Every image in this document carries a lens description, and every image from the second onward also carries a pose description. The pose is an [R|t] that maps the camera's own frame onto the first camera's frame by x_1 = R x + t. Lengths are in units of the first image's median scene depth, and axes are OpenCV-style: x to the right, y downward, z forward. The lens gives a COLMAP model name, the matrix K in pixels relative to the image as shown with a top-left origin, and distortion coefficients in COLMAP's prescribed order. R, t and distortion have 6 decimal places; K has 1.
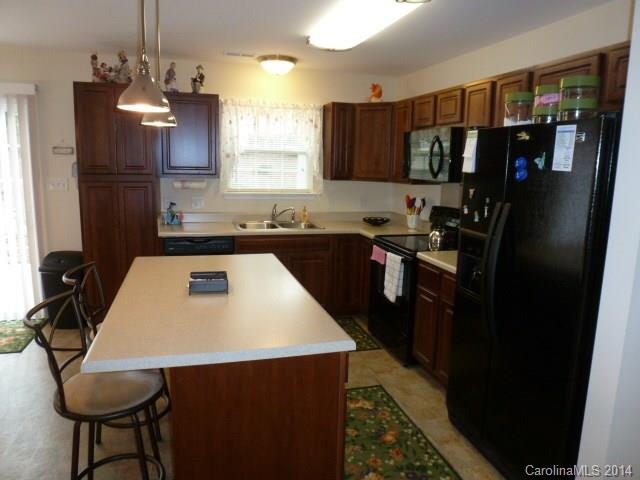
lens RADIAL K [[454.1, 0, 320.0], [0, 454.1, 240.0], [0, 0, 1]] dist [-0.036898, 0.000404]
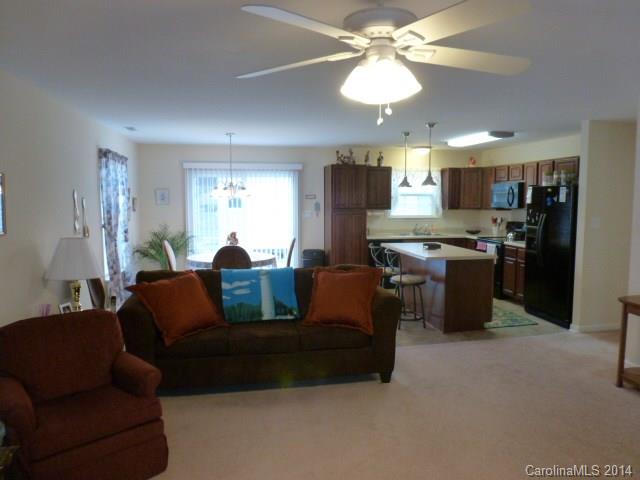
lens RADIAL K [[444.4, 0, 340.1], [0, 444.4, 240.1], [0, 0, 1]] dist [0.000603, 0.000279]
pose [[0.997721, -0.019198, -0.064682, -0.369017], [0.014281, 0.997033, -0.075640, 0.148662], [0.065943, 0.074544, 0.995035, -0.993637]]
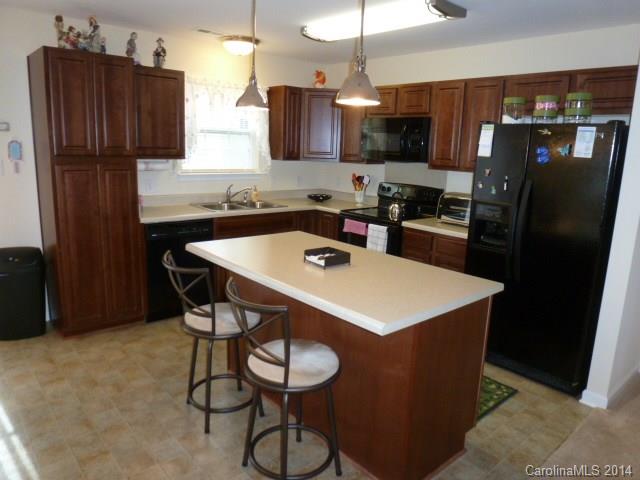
lens RADIAL K [[454.1, 0, 320.0], [0, 454.1, 240.0], [0, 0, 1]] dist [-0.036898, 0.000404]
pose [[0.907029, -0.076308, 0.414096, -0.435383], [0.055464, 0.996525, 0.062150, -0.010218], [-0.417399, -0.033405, 0.908109, 0.001191]]
